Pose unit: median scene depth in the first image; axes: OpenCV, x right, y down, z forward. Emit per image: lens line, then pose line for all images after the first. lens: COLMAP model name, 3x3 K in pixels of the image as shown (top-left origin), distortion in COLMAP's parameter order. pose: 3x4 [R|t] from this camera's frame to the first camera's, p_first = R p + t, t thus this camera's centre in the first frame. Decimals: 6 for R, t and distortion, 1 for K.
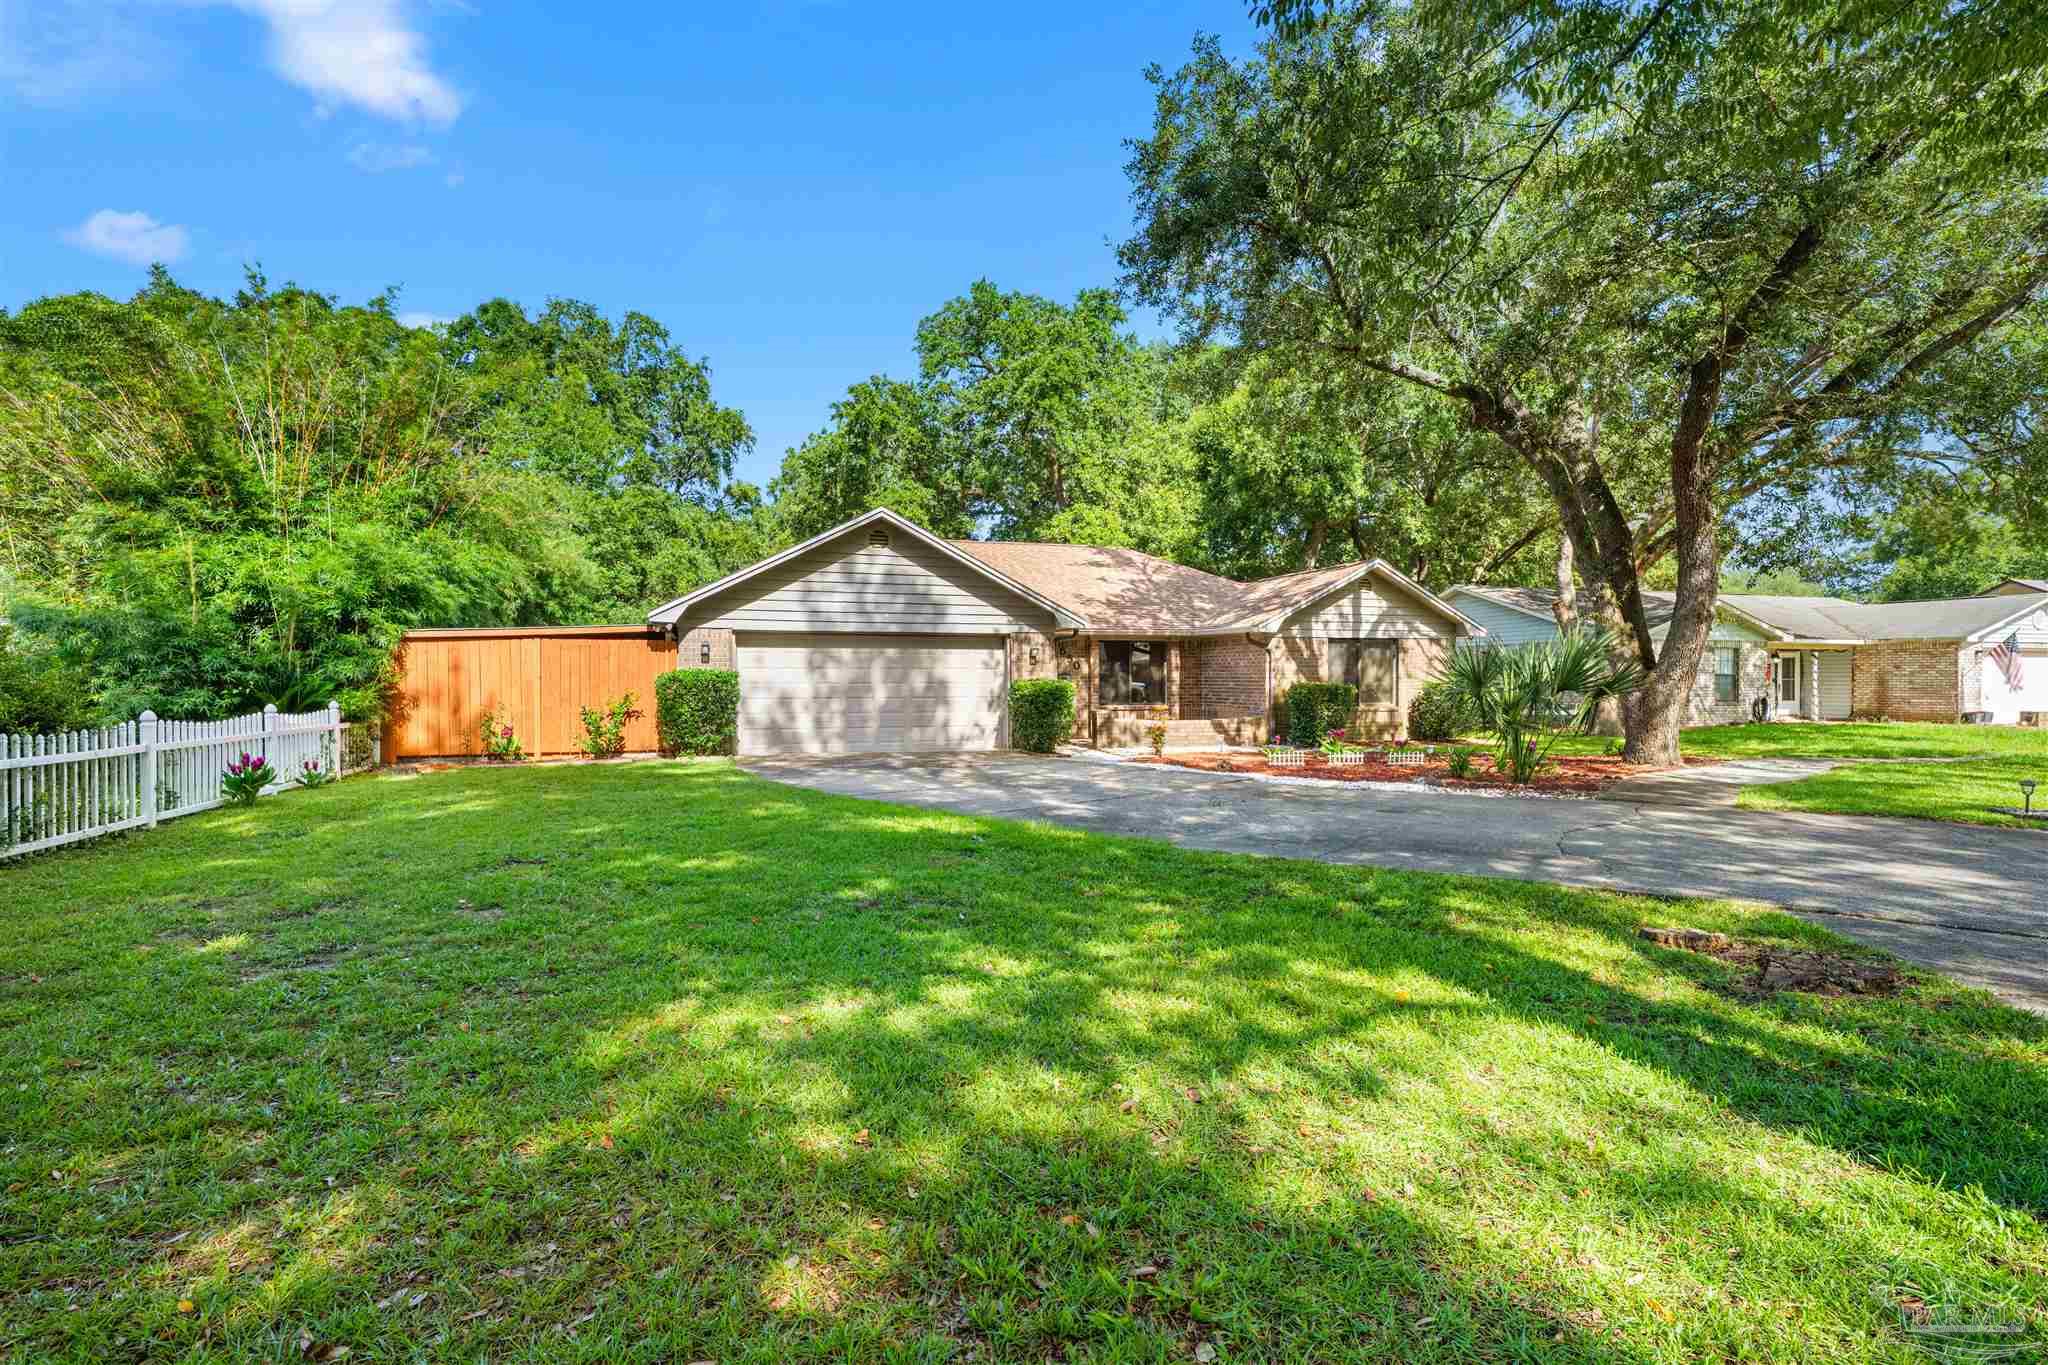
lens RADIAL K [[931.4, 0, 1034.3], [0, 931.4, 698.5], [0, 0, 1]] dist [-0.003589, 0.001126]
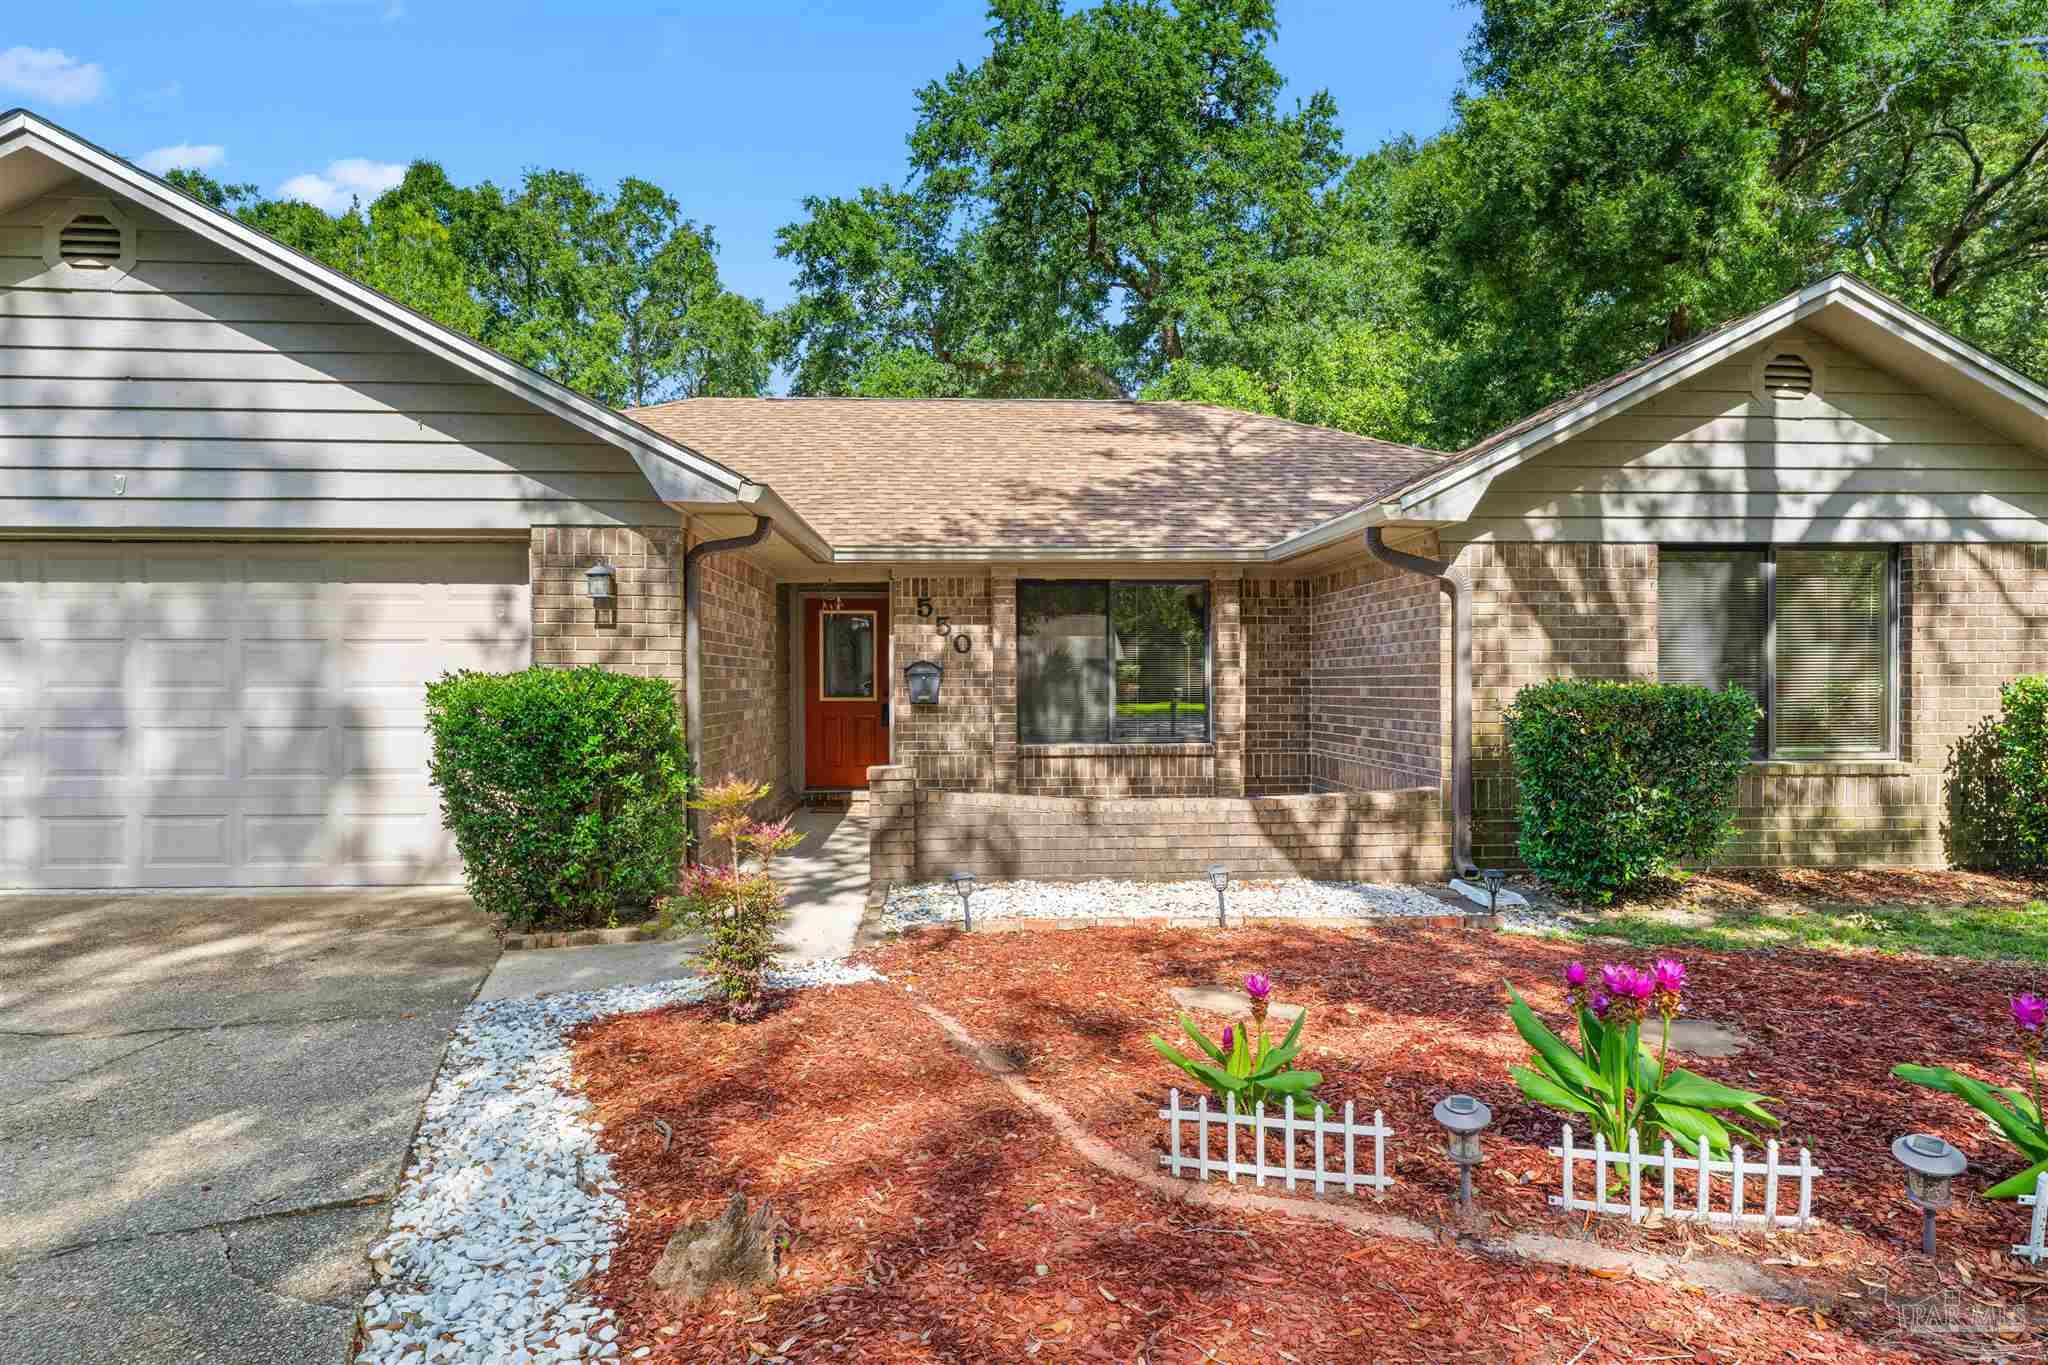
lens RADIAL K [[1114.8, 0, 1032.6], [0, 1114.8, 693.7], [0, 0, 1]] dist [-0.000886, 0.002638]
pose [[0.970280, 0.000913, -0.241982, 0.205812], [-0.004595, 0.999882, -0.014648, -0.008900], [0.241940, 0.015325, 0.970170, 0.596743]]
